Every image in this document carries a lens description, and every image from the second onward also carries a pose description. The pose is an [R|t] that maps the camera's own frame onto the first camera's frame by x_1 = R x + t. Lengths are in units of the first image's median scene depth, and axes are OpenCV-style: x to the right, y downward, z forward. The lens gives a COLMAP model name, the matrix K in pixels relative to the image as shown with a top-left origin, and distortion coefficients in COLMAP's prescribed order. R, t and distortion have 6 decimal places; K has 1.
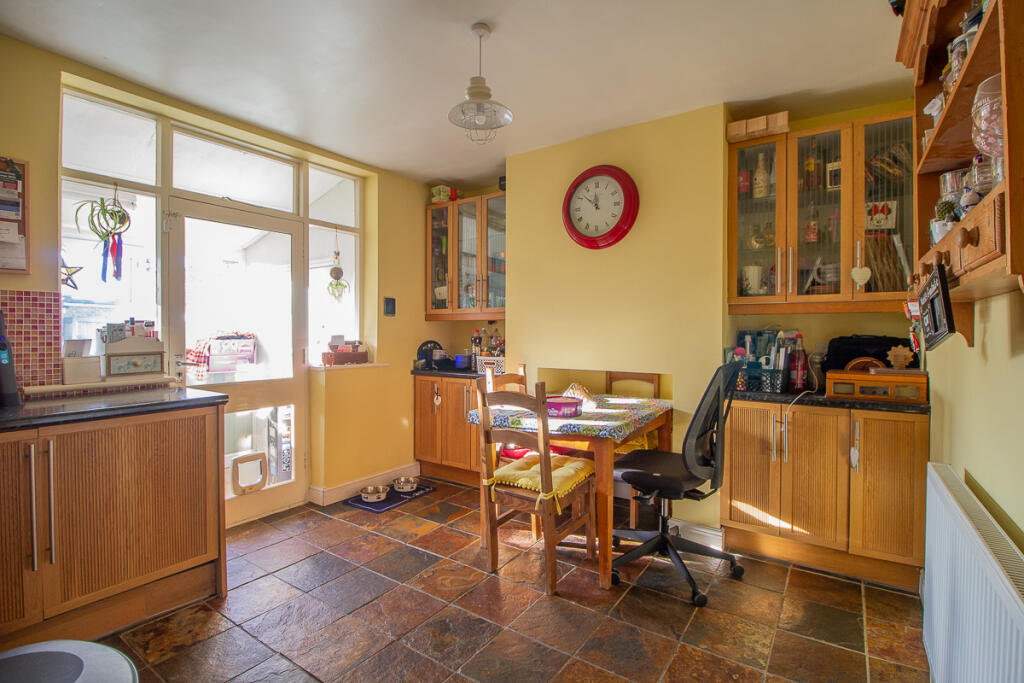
lens RADIAL K [[482.0, 0, 522.8], [0, 482.0, 335.0], [0, 0, 1]] dist [-0.013306, -0.003043]
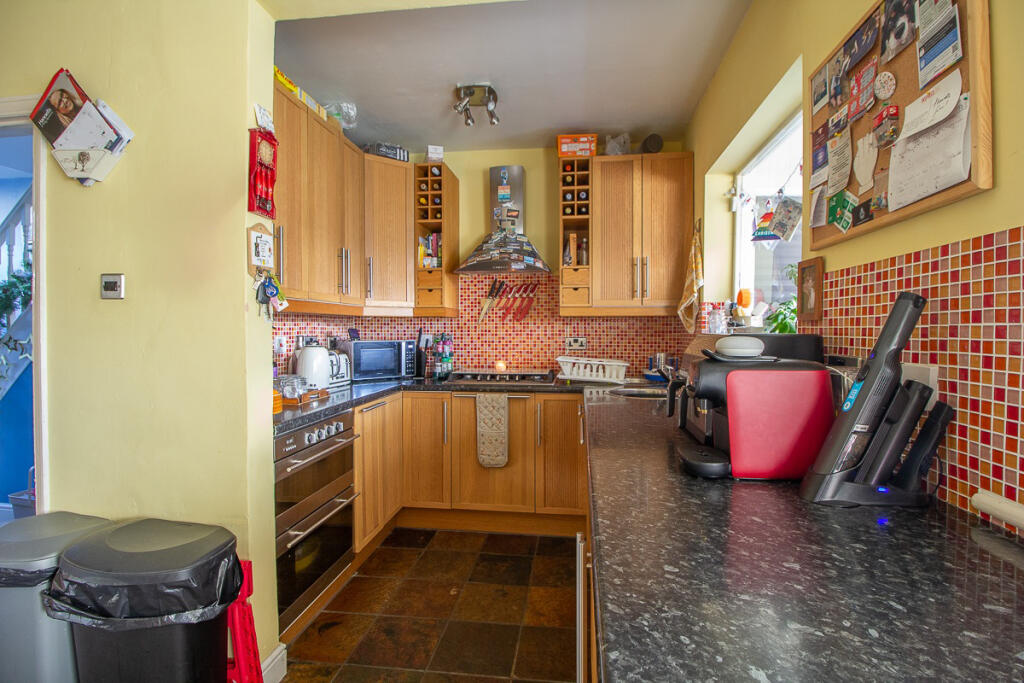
lens RADIAL K [[482.0, 0, 519.2], [0, 482.0, 334.3], [0, 0, 1]] dist [-0.013306, -0.003043]
pose [[-0.892056, 0.003139, -0.451915, -0.420159], [-0.004644, 0.999859, 0.016112, -0.014002], [0.451902, 0.016472, -0.891916, 0.891165]]
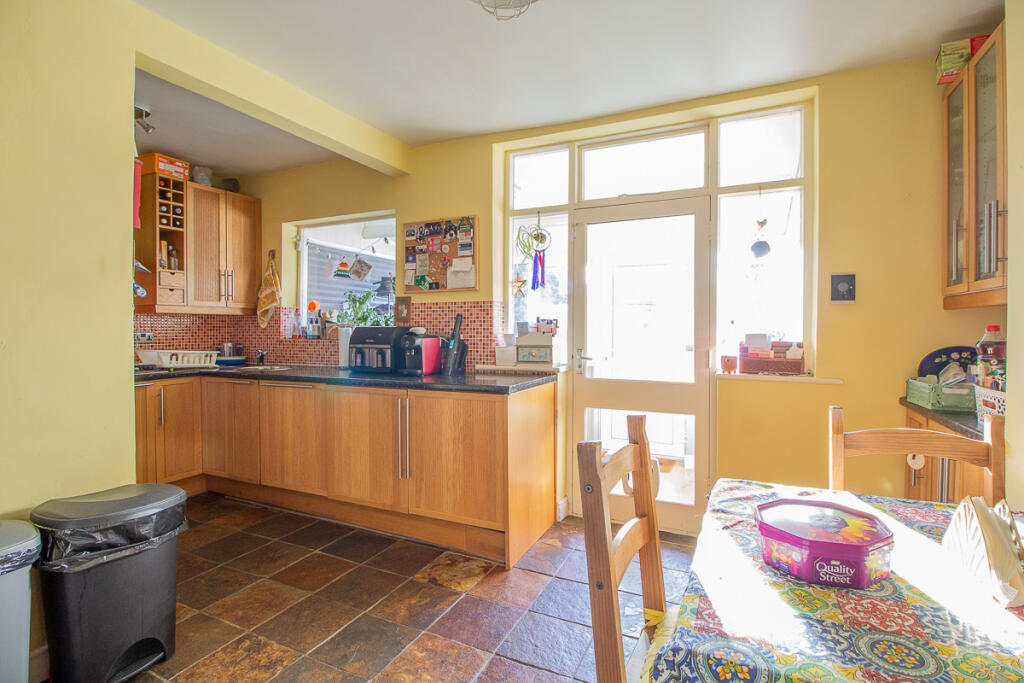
lens RADIAL K [[482.0, 0, 522.6], [0, 482.0, 330.6], [0, 0, 1]] dist [-0.013306, -0.003043]
pose [[0.152852, 0.005228, -0.988235, 0.375674], [-0.008777, 0.999954, 0.003933, -0.004883], [0.988210, 0.008072, 0.152890, 0.693660]]
